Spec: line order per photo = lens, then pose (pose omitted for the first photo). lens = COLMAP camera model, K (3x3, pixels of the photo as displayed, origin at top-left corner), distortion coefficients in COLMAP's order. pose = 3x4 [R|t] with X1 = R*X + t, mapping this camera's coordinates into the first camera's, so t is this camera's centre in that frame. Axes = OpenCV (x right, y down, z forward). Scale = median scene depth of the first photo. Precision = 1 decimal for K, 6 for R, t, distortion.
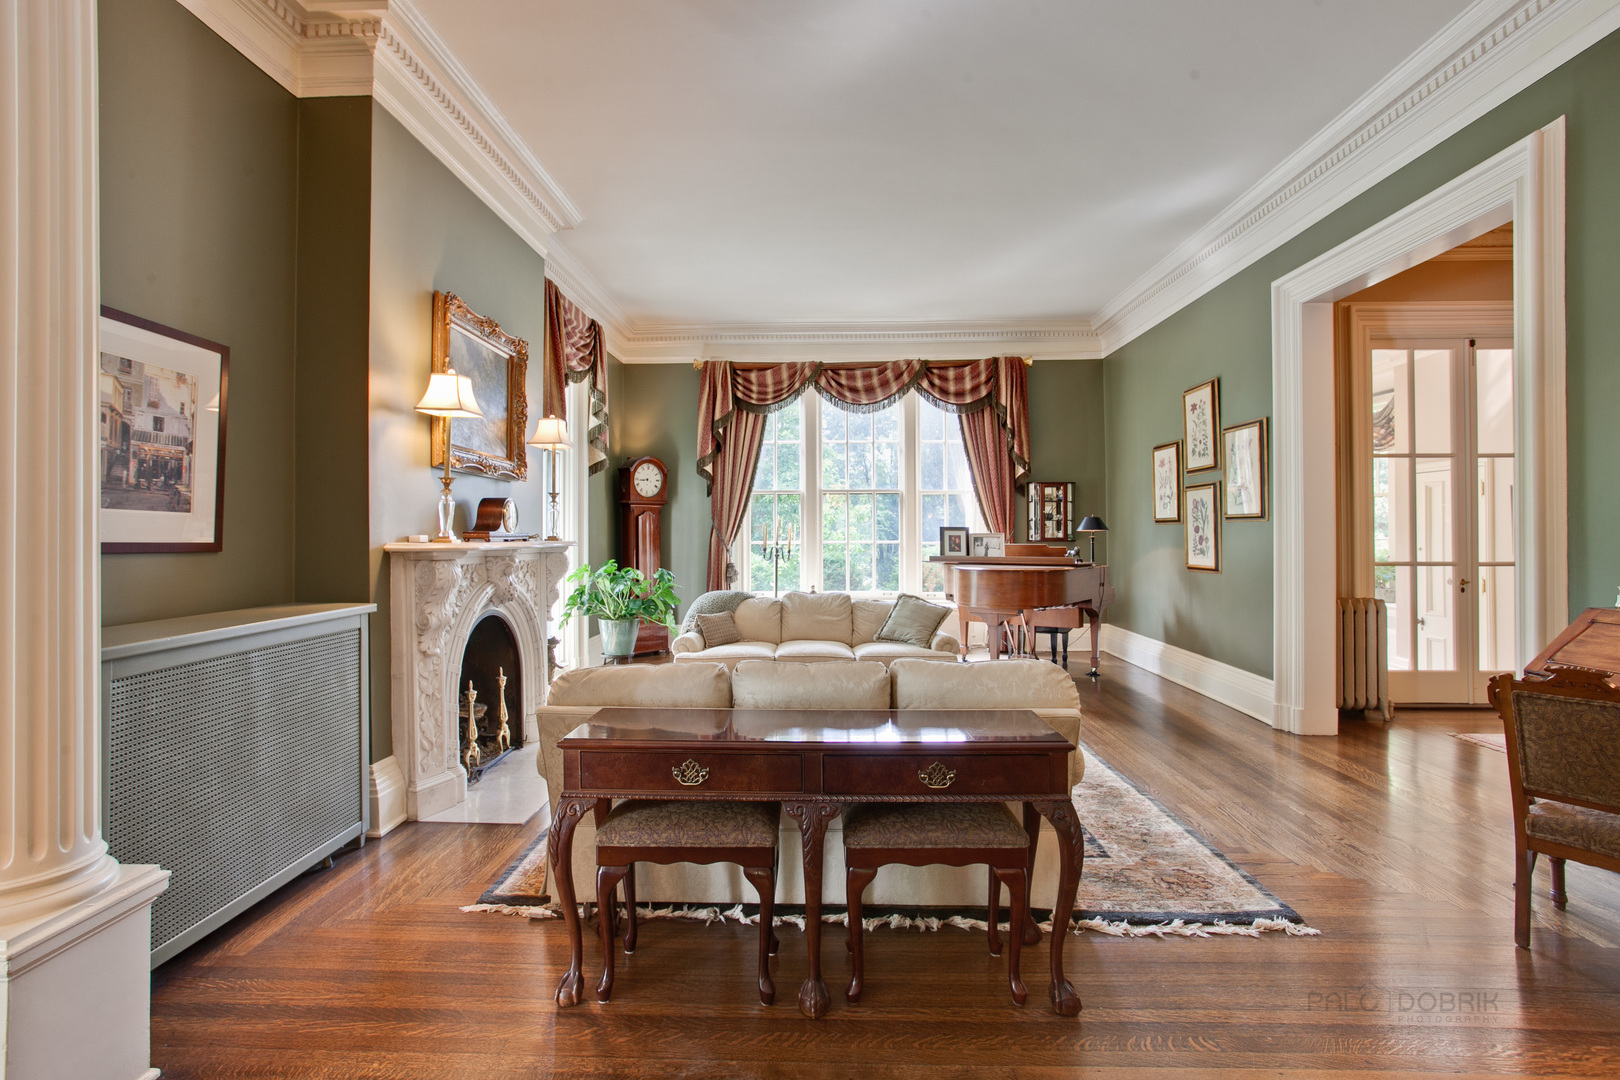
lens RADIAL K [[786.2, 0, 802.4], [0, 786.2, 530.5], [0, 0, 1]] dist [-0.065457, 0.039765]
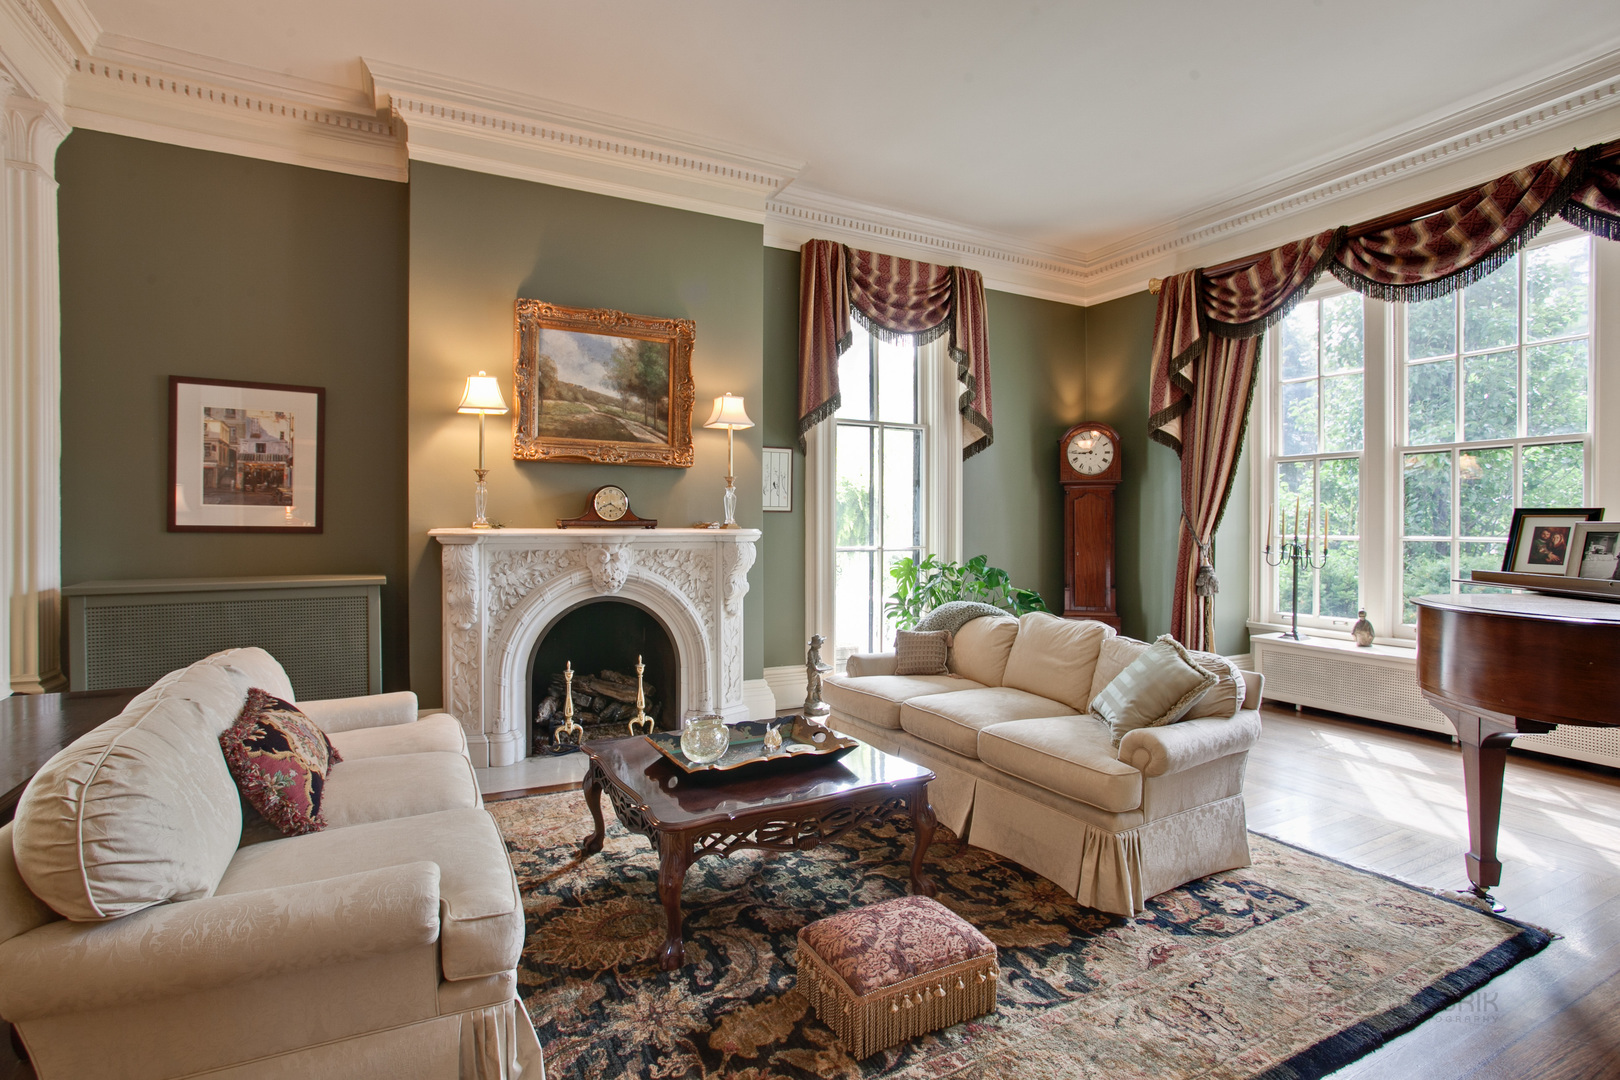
lens RADIAL K [[786.2, 0, 802.4], [0, 786.2, 530.5], [0, 0, 1]] dist [-0.065457, 0.039765]
pose [[0.496432, 0.010603, -0.868011, 0.328154], [0.000771, 0.999920, 0.012656, 0.001829], [0.868075, -0.006952, 0.496384, 0.380444]]
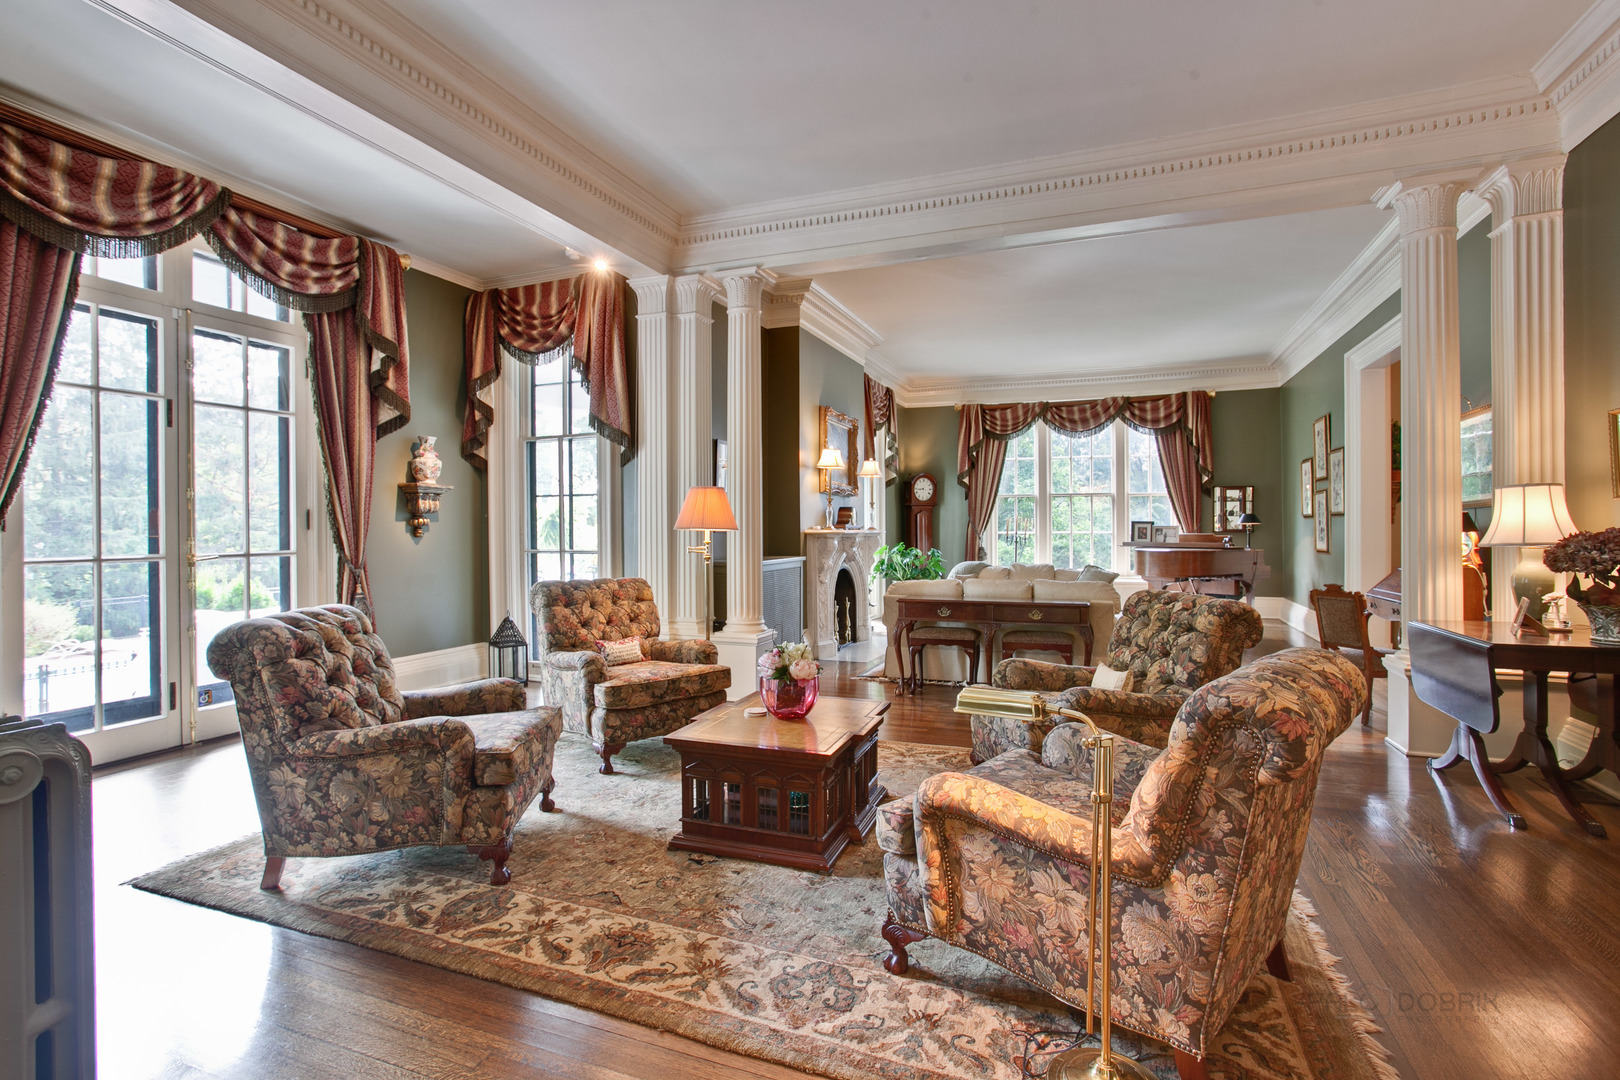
lens RADIAL K [[786.2, 0, 802.4], [0, 786.2, 530.5], [0, 0, 1]] dist [-0.065457, 0.039765]
pose [[0.942351, 0.001394, -0.334625, 0.079539], [0.001257, 0.999970, 0.007706, 0.000566], [0.334625, -0.007683, 0.942320, -0.453133]]
